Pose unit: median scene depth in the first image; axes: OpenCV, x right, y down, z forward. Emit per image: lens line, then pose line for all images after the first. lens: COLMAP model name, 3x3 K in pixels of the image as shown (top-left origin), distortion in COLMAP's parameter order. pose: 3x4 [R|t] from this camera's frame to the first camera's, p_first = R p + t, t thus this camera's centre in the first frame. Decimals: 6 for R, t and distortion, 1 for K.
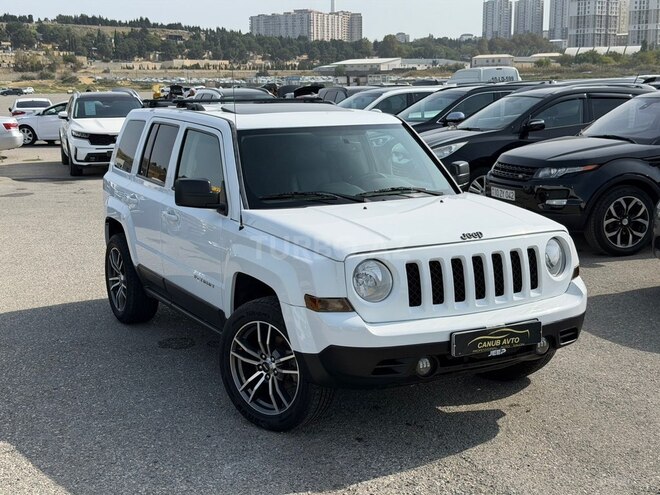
lens RADIAL K [[932.4, 0, 327.2], [0, 932.4, 250.4], [0, 0, 1]] dist [0.106386, 0.000000]
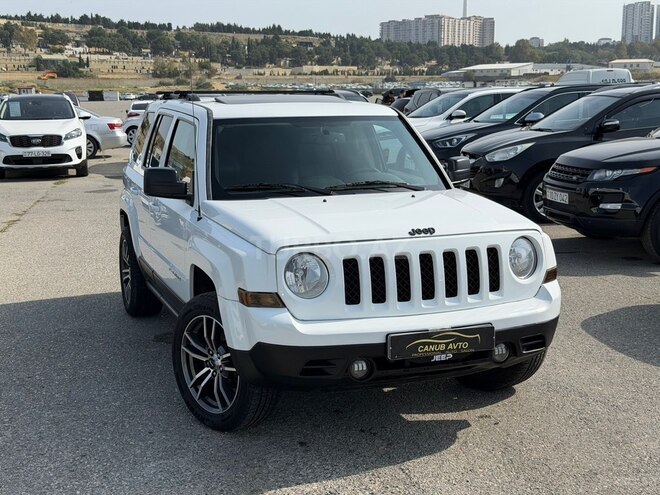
lens RADIAL K [[932.4, 0, 328.0], [0, 932.4, 251.4], [0, 0, 1]] dist [0.106386, 0.000000]
pose [[0.990806, 0.027960, -0.132373, 0.152948], [-0.028630, 0.999585, -0.003163, 0.007959], [0.132230, 0.006924, 0.991195, 0.052640]]
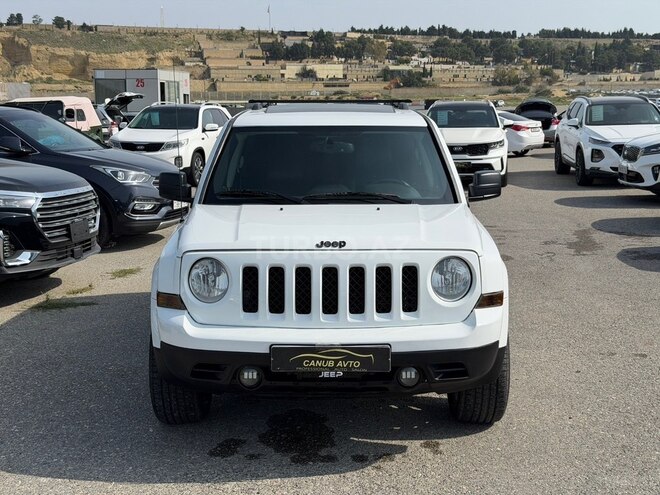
lens RADIAL K [[932.4, 0, 326.2], [0, 932.4, 248.6], [0, 0, 1]] dist [0.106386, 0.000000]
pose [[0.879530, 0.083247, -0.468506, 0.476241], [-0.090386, 0.995880, 0.007271, -0.014724], [0.467181, 0.035951, 0.883431, 0.158997]]
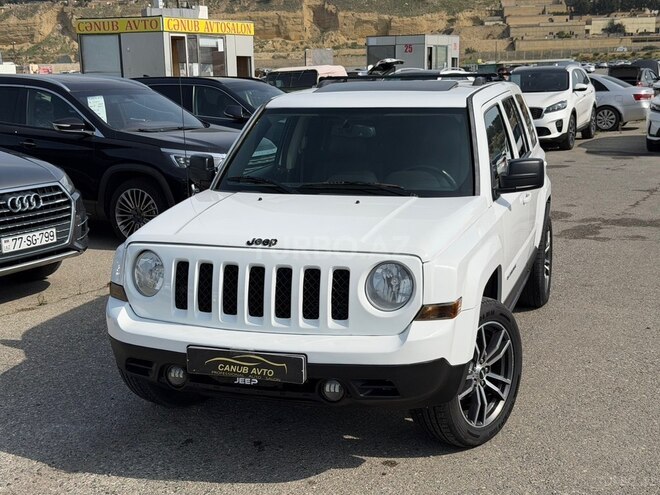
lens RADIAL K [[932.4, 0, 328.9], [0, 932.4, 250.0], [0, 0, 1]] dist [0.106386, 0.000000]
pose [[0.691936, 0.139147, -0.708423, 0.660447], [-0.116135, 0.989924, 0.081008, -0.069791], [0.712557, 0.026220, 0.701124, 0.367972]]
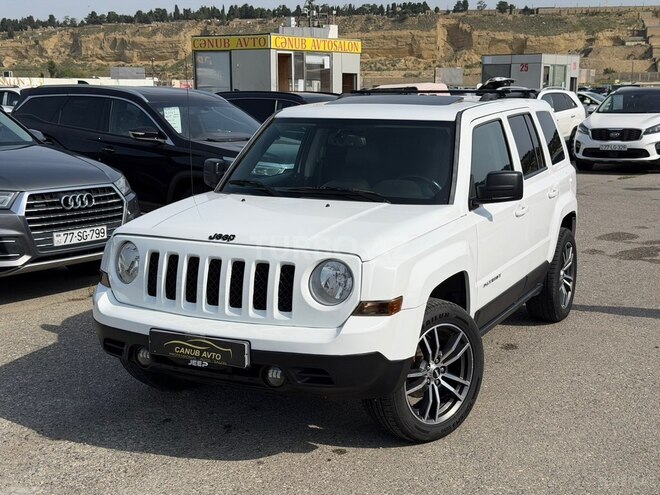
lens RADIAL K [[932.4, 0, 326.8], [0, 932.4, 244.6], [0, 0, 1]] dist [0.106386, 0.000000]
pose [[0.583074, 0.148376, -0.798754, 0.789698], [-0.148180, 0.986112, 0.075012, -0.077152], [0.798791, 0.074622, 0.596963, 0.436186]]
